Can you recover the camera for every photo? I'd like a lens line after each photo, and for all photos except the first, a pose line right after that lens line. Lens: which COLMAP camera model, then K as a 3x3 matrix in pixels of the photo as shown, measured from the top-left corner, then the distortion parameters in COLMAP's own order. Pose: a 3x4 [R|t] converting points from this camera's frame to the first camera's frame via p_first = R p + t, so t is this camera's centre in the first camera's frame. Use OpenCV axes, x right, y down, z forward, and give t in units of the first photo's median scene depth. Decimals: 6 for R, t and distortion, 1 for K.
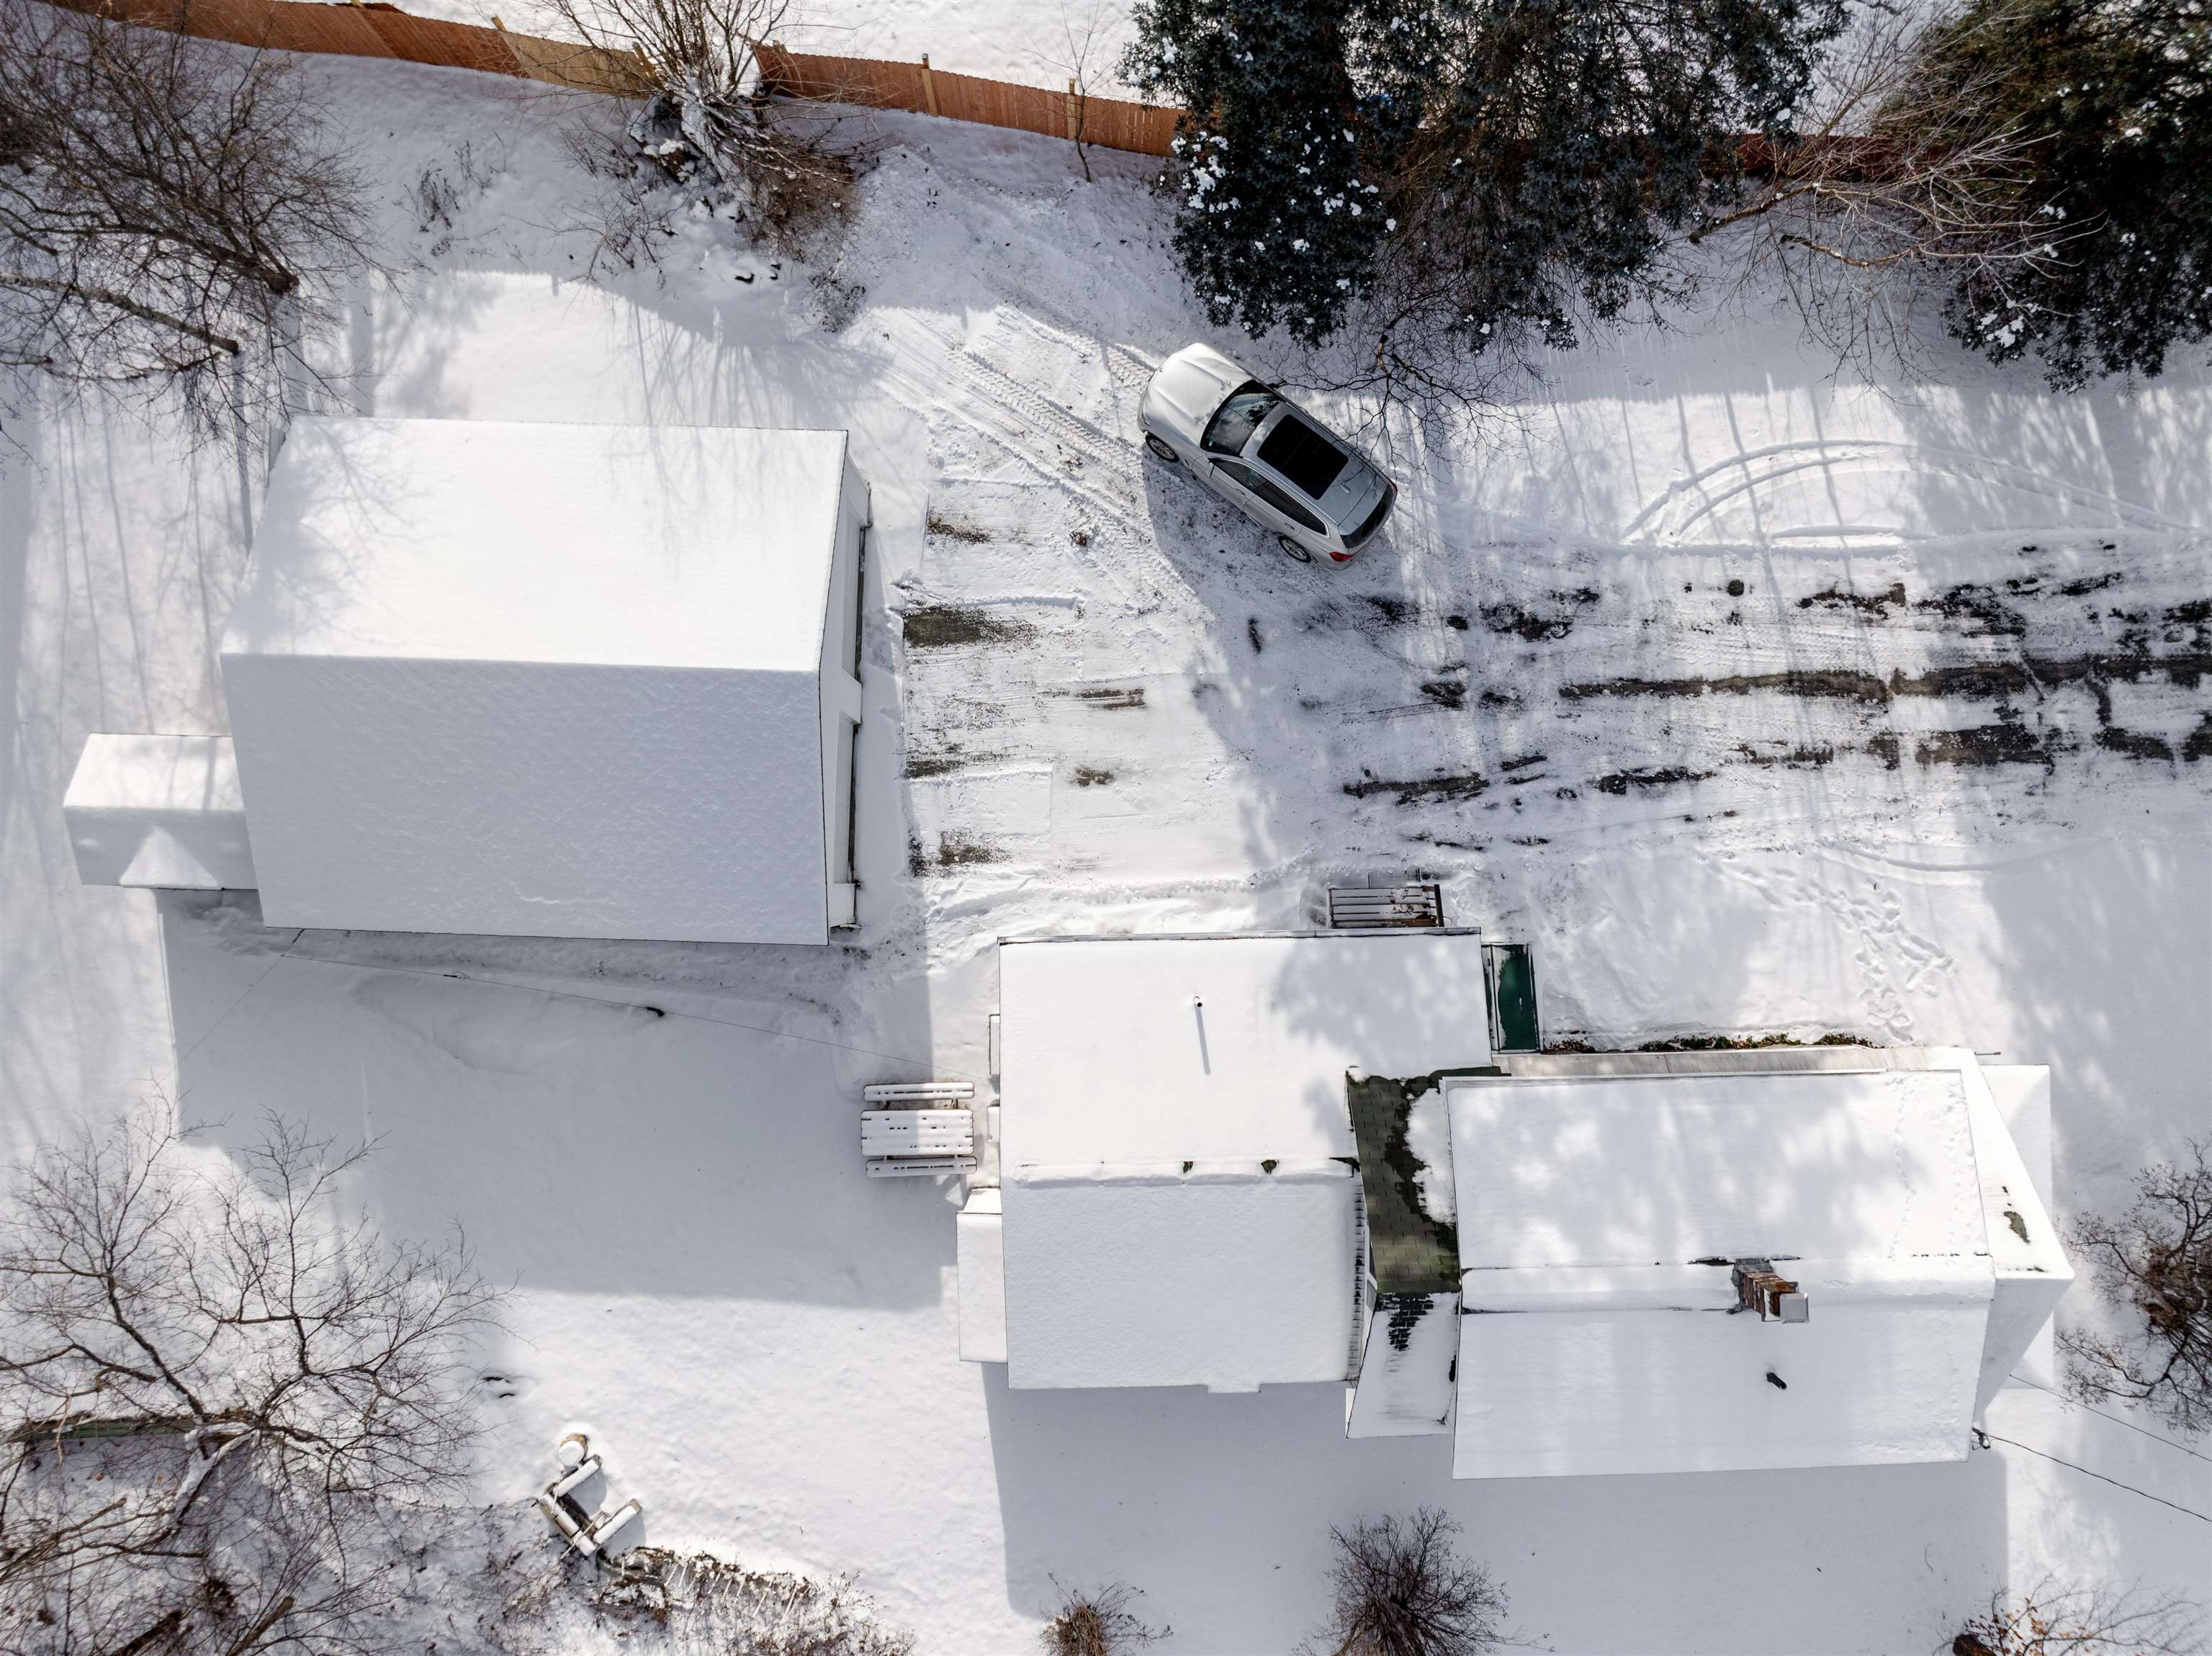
lens RADIAL K [[1560.6, 0, 1087.6], [0, 1560.6, 819.9], [0, 0, 1]] dist [-0.038830, 0.003106]
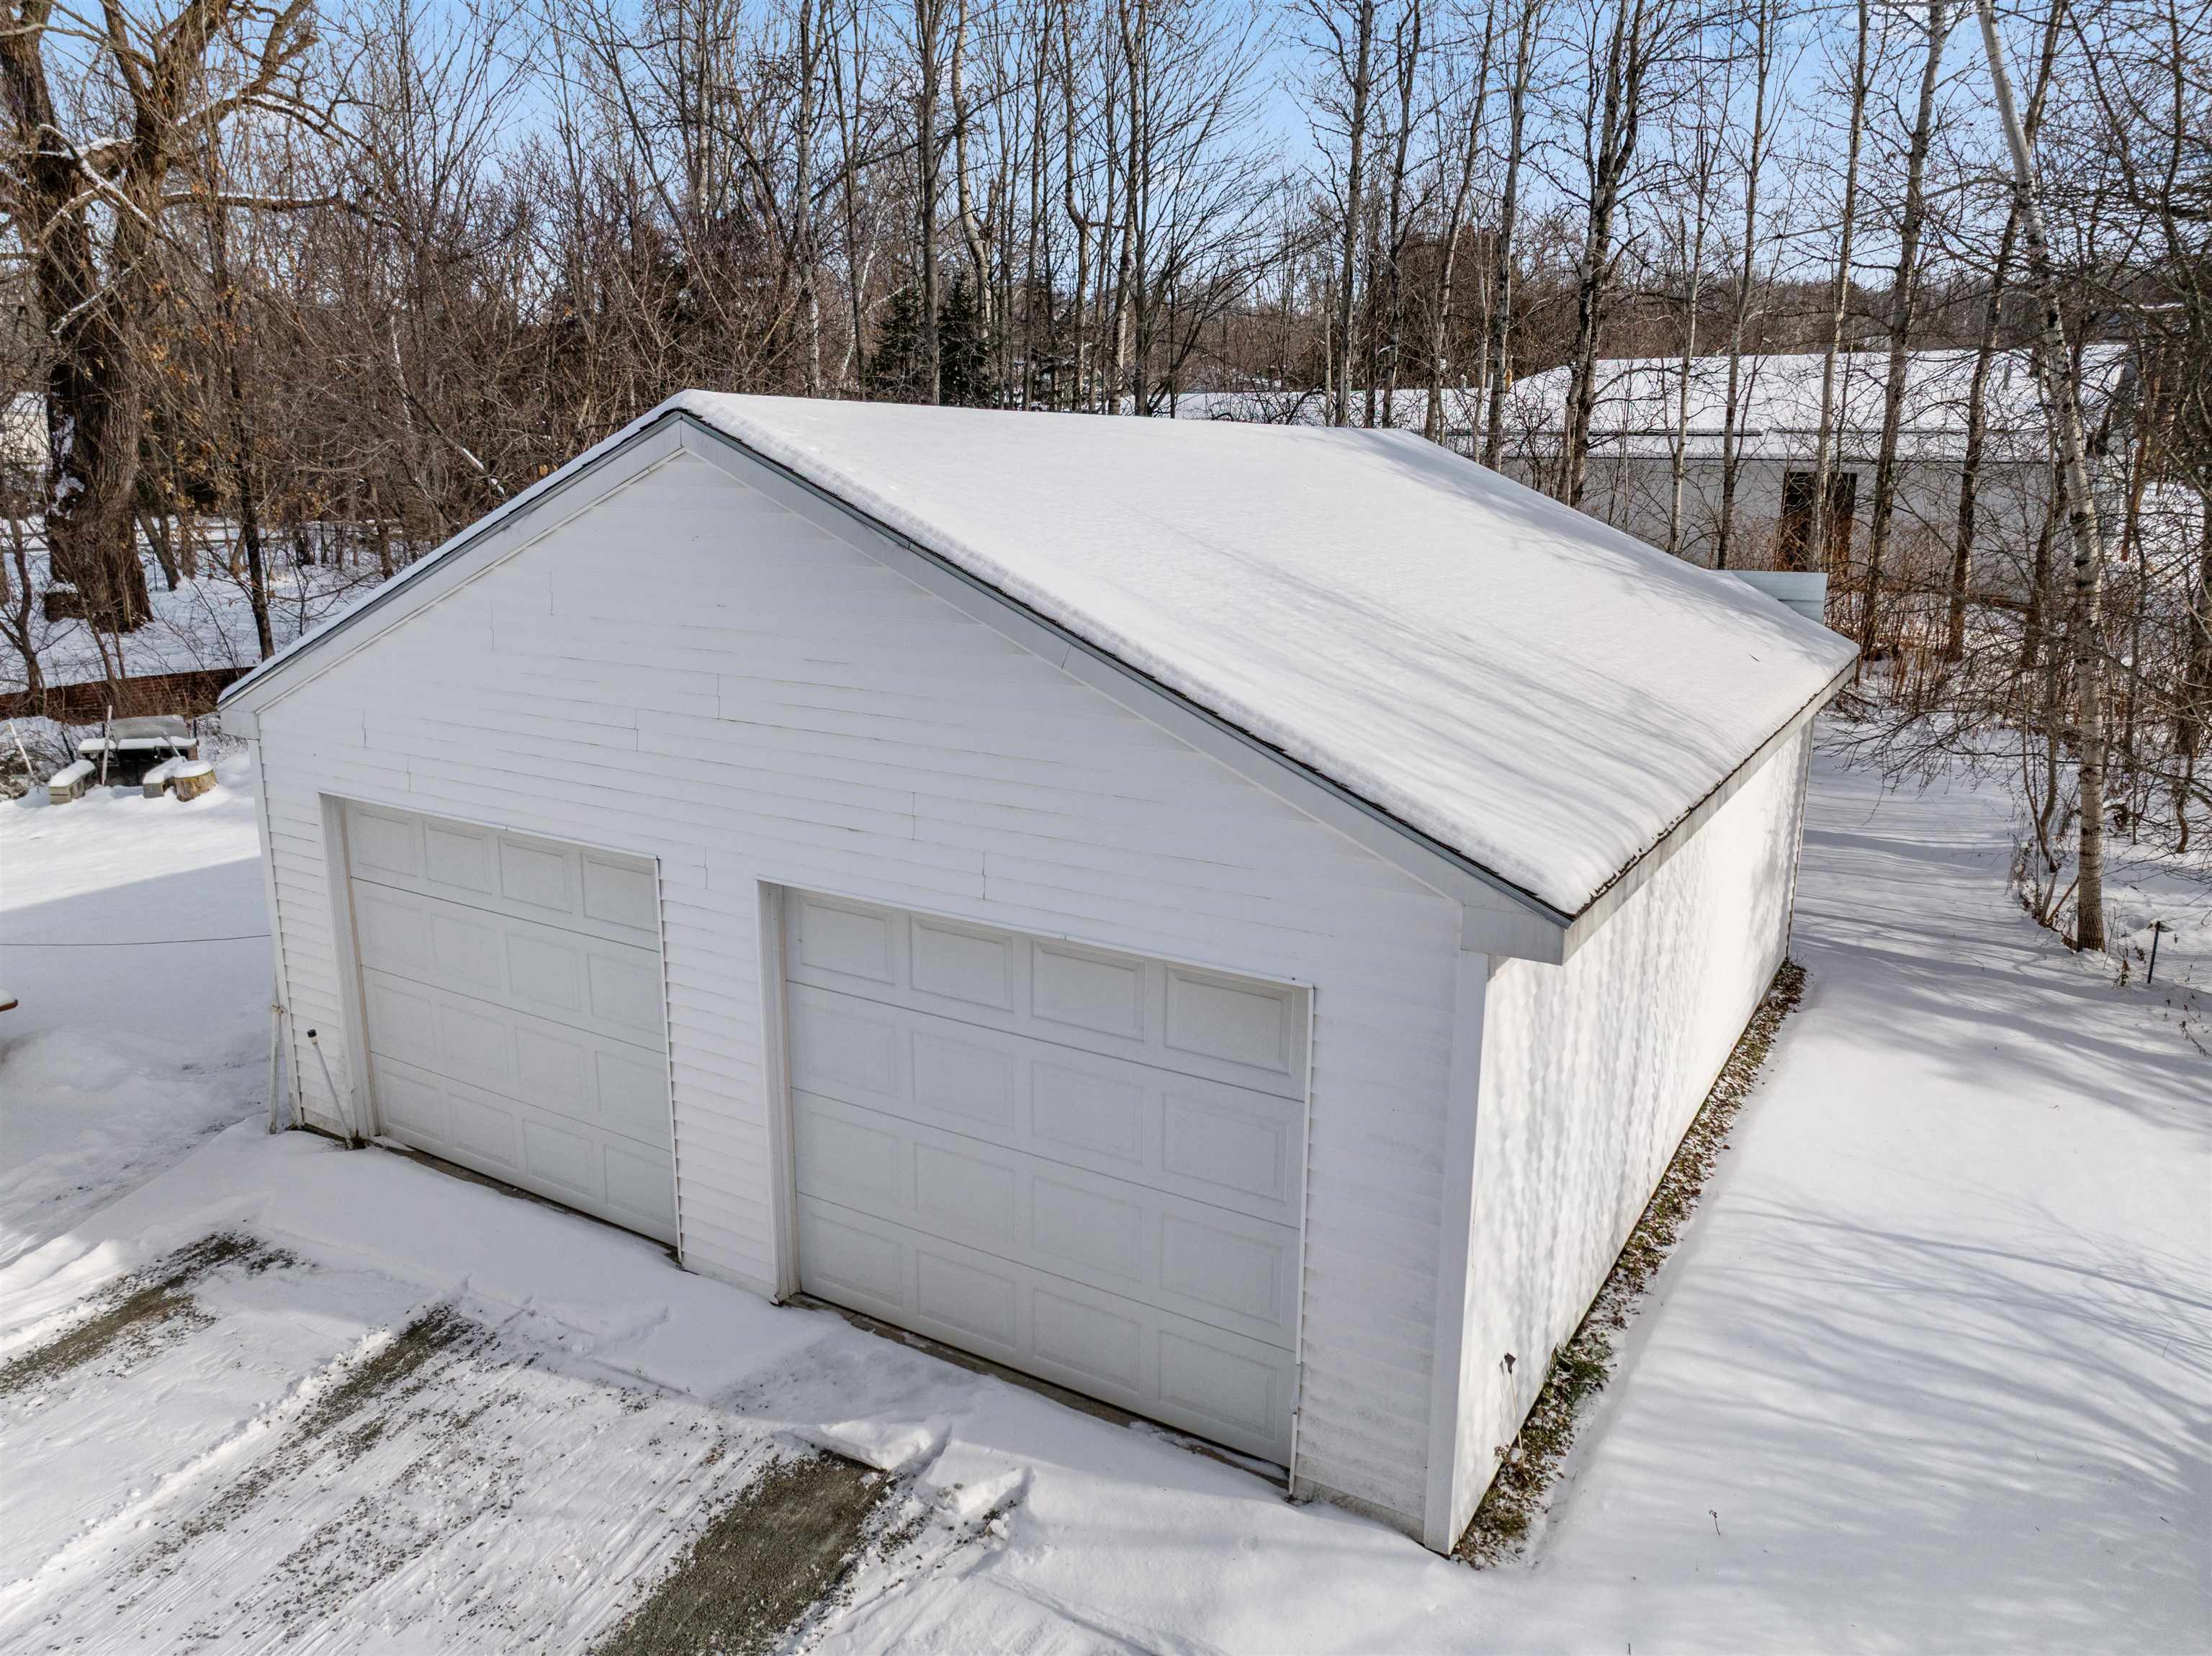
lens RADIAL K [[1560.6, 0, 1112.8], [0, 1560.6, 842.2], [0, 0, 1]] dist [-0.038830, 0.003106]
pose [[-0.499192, 0.190534, -0.845283, 0.046424], [-0.866089, -0.079994, 0.493448, -0.263978], [0.026401, 0.978416, 0.204951, 0.841584]]
